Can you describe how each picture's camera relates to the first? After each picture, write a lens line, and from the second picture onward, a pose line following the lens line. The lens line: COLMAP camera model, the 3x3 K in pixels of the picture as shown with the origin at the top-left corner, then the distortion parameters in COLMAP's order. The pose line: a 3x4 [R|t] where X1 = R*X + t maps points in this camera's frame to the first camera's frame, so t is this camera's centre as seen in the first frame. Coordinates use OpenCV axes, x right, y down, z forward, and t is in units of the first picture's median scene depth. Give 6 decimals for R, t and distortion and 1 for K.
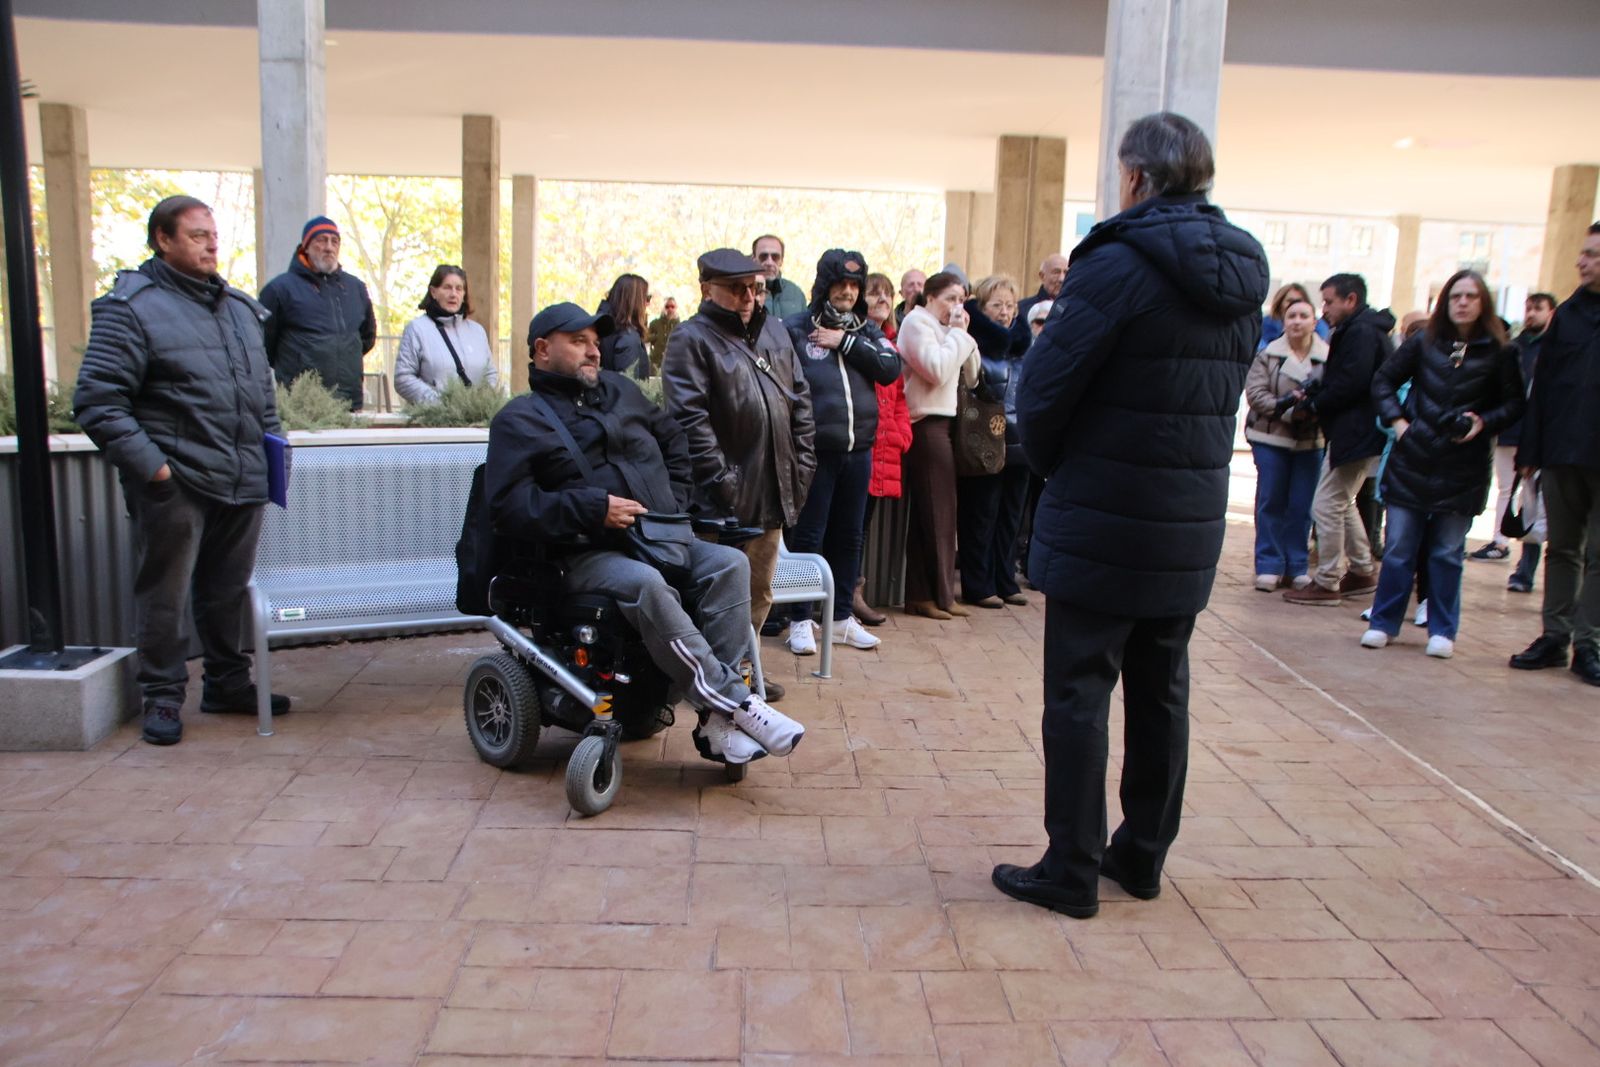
lens RADIAL K [[1358.9, 0, 793.8], [0, 1358.9, 546.7], [0, 0, 1]] dist [-0.018344, -0.008234]
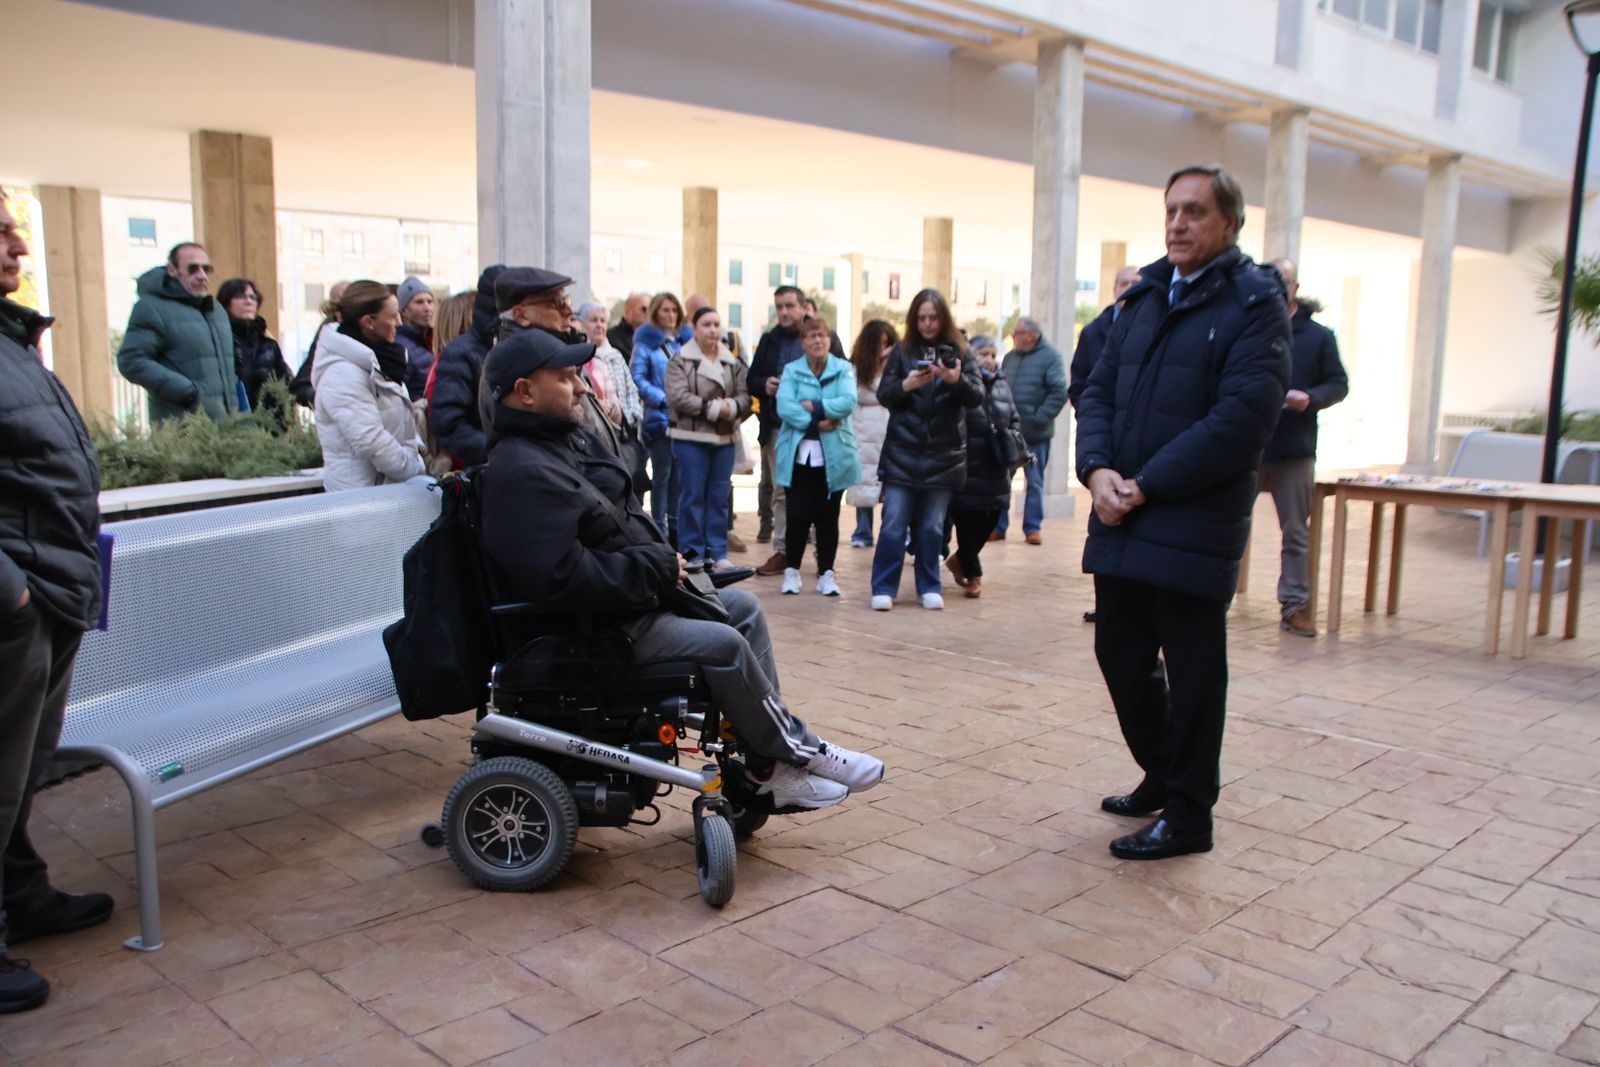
lens RADIAL K [[1373.4, 0, 789.2], [0, 1373.4, 530.0], [0, 0, 1]] dist [-0.092655, 0.127195]
pose [[0.726850, -0.104748, 0.678762, -0.636576], [0.107997, 0.993438, 0.037661, -0.070870], [-0.678252, 0.045930, 0.733392, 0.264696]]
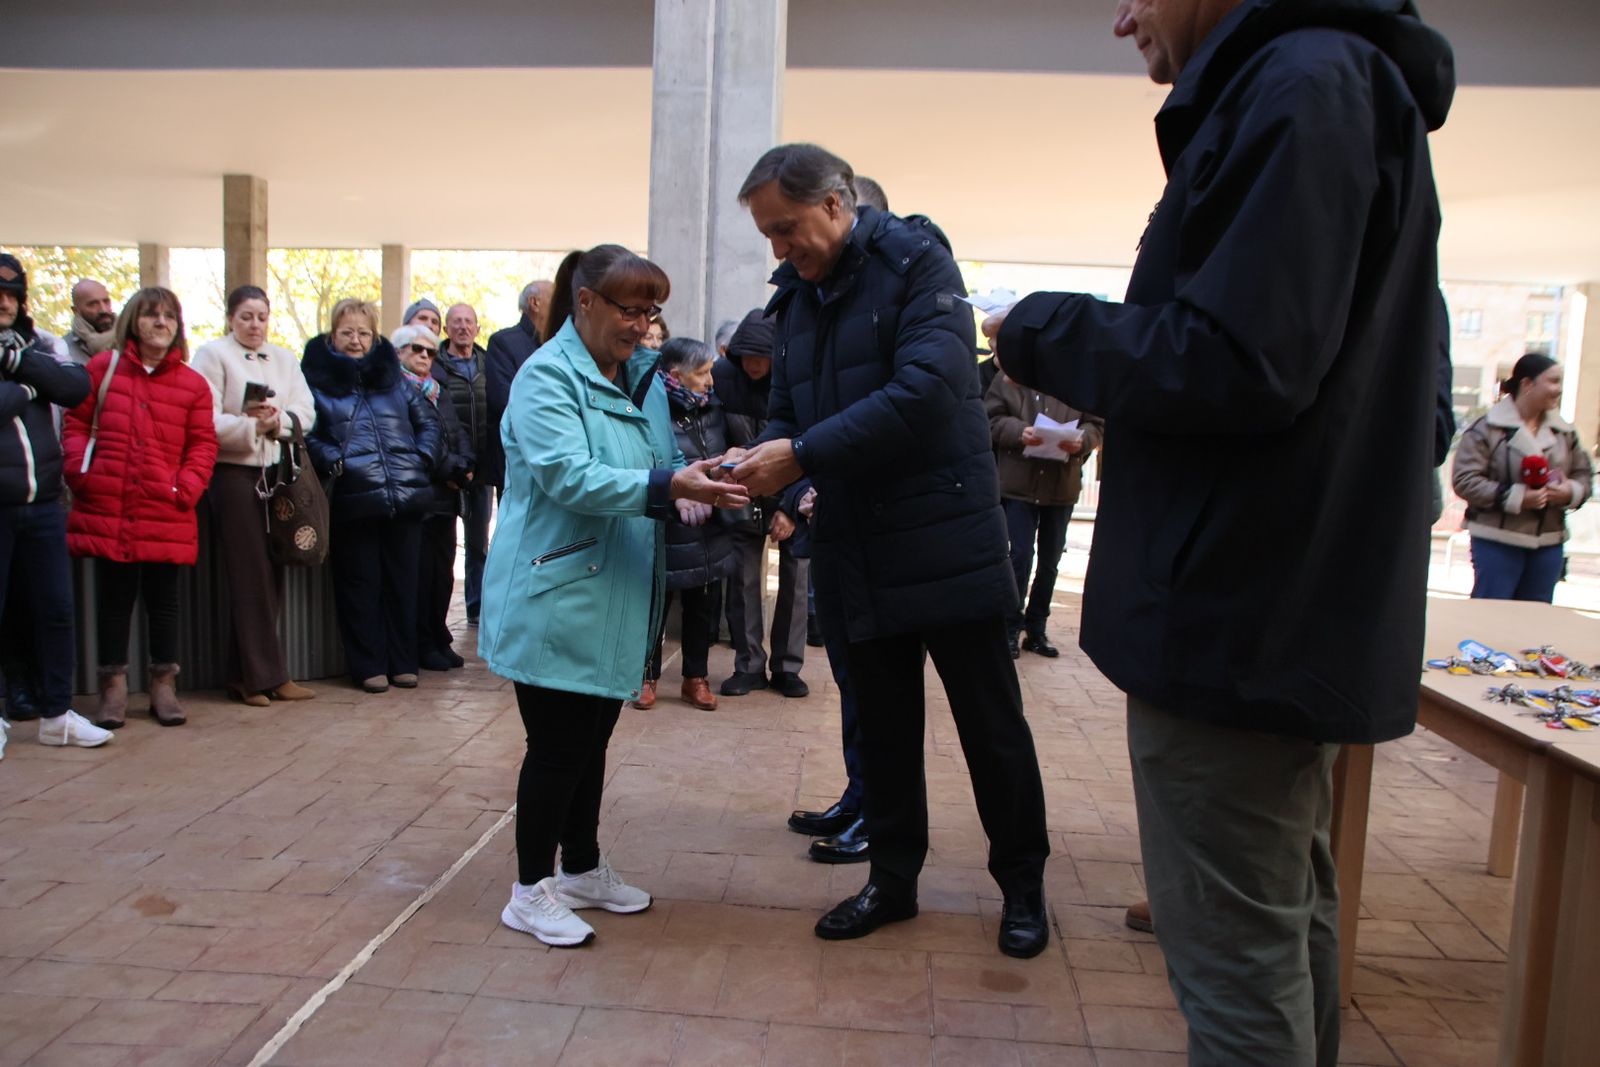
lens RADIAL K [[1427.3, 0, 709.2], [0, 1427.3, 537.3], [0, 0, 1]] dist [-0.466899, 1.197275]
pose [[0.992819, 0.003156, -0.119582, 0.737470], [-0.011257, 0.997681, -0.067131, 0.001508], [0.119092, 0.067995, 0.990552, 0.327820]]
